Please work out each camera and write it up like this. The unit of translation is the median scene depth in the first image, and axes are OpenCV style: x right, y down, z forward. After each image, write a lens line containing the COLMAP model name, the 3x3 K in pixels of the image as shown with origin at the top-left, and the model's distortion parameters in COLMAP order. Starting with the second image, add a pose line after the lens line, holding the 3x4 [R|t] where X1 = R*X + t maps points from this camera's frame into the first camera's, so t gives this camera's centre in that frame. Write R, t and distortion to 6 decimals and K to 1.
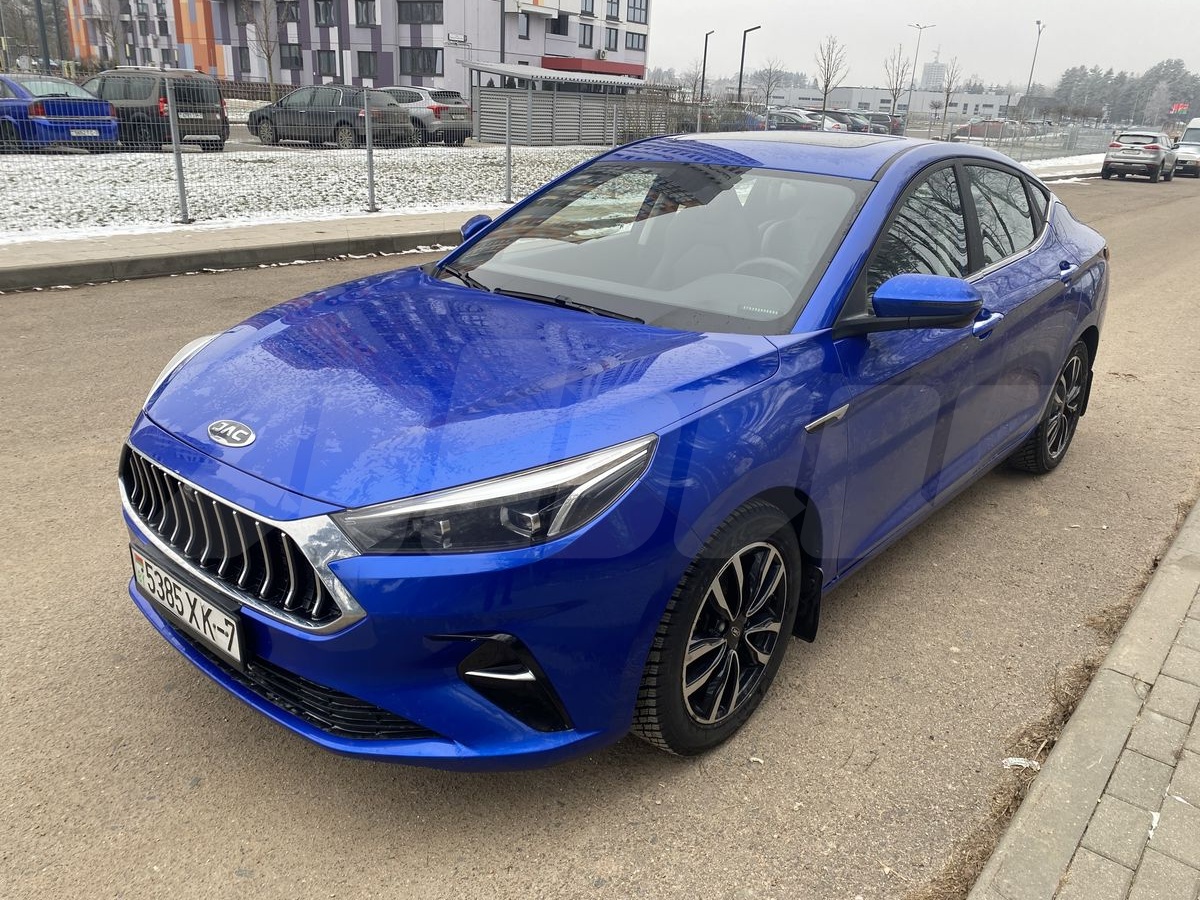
lens RADIAL K [[918.8, 0, 602.3], [0, 918.8, 447.6], [0, 0, 1]] dist [0.009786, 0.005910]
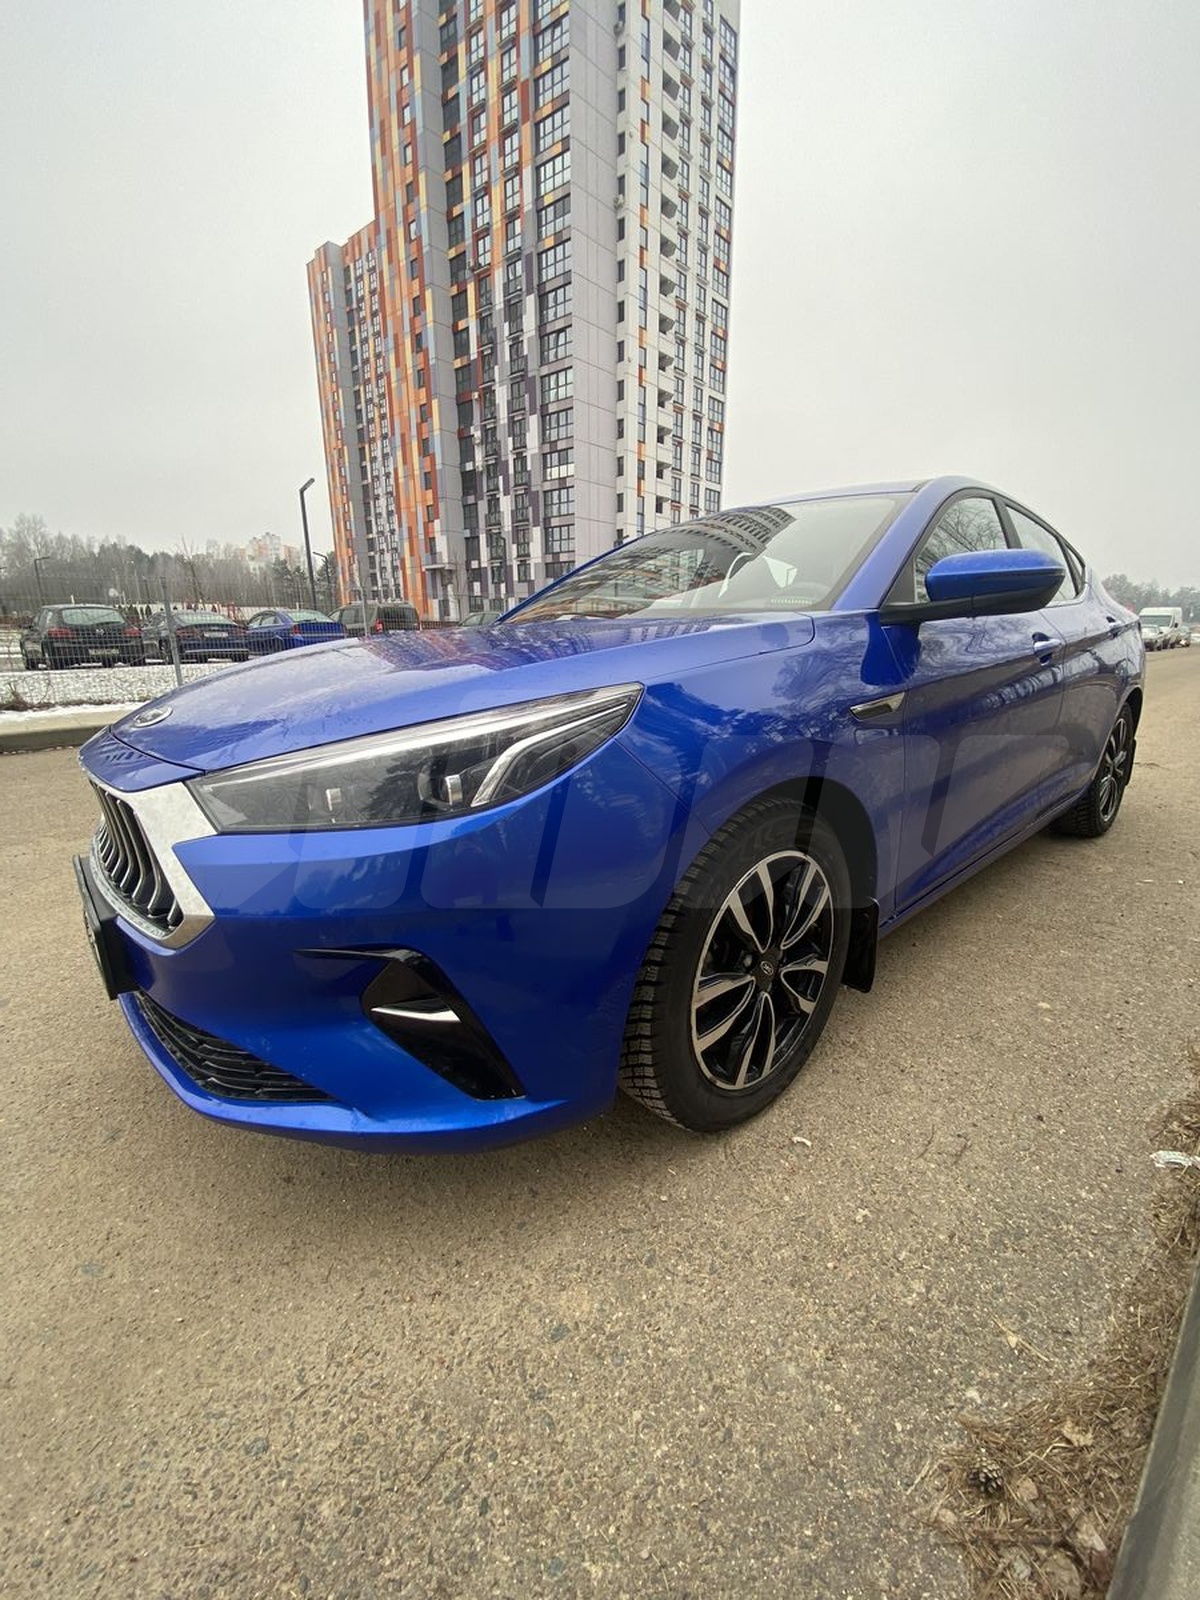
lens RADIAL K [[654.1, 0, 595.1], [0, 654.1, 807.3], [0, 0, 1]] dist [-0.000733, -0.003539]
pose [[0.989048, -0.021174, -0.146070, 0.088271], [0.007924, 0.995847, -0.090701, 0.118696], [0.147384, 0.088550, 0.985108, 0.441125]]
